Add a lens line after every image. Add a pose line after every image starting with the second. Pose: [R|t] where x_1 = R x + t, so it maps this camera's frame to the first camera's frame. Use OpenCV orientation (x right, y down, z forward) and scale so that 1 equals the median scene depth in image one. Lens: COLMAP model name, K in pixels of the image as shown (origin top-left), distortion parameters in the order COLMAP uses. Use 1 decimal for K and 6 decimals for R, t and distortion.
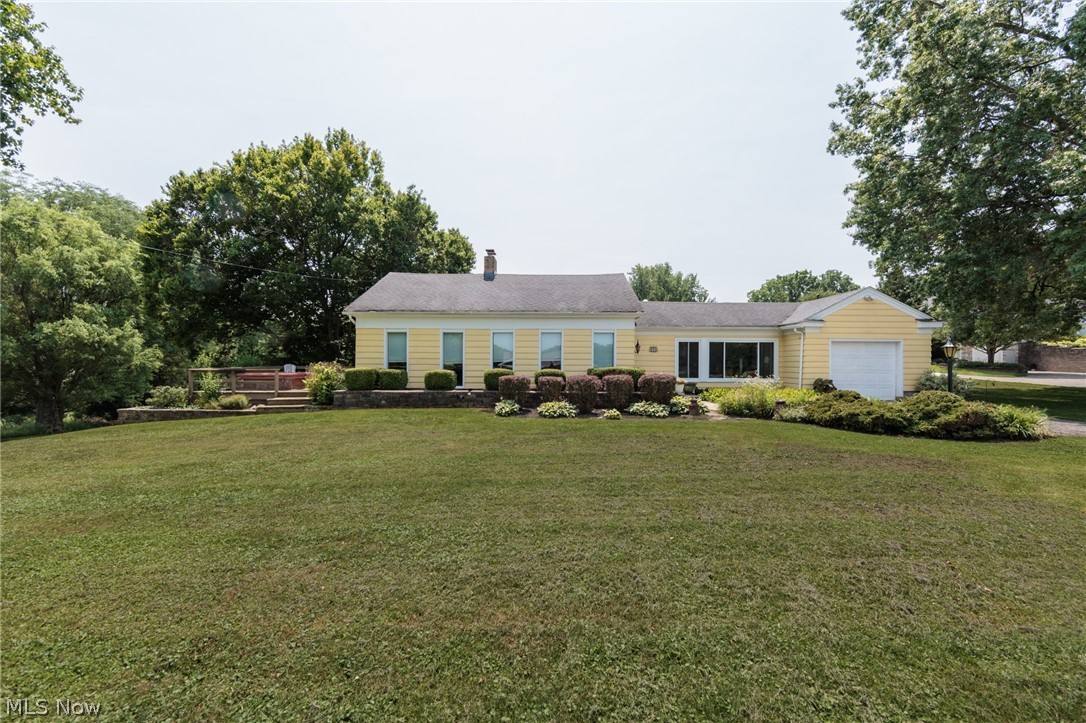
lens RADIAL K [[434.3, 0, 546.4], [0, 434.3, 360.8], [0, 0, 1]] dist [-0.001746, -0.000450]
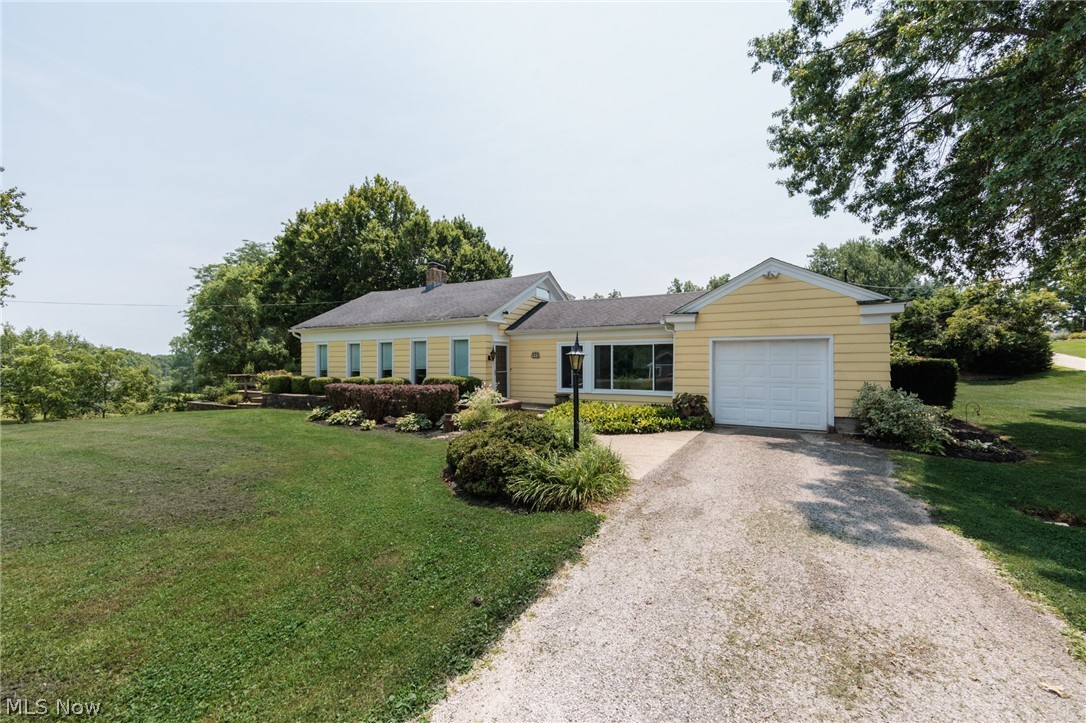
lens RADIAL K [[424.9, 0, 548.8], [0, 424.9, 361.9], [0, 0, 1]] dist [-0.002775, 0.000244]
pose [[0.884308, -0.007425, -0.466846, 0.731084], [0.008534, 0.999964, 0.000262, -0.013459], [0.466827, -0.004216, 0.884339, 0.252903]]
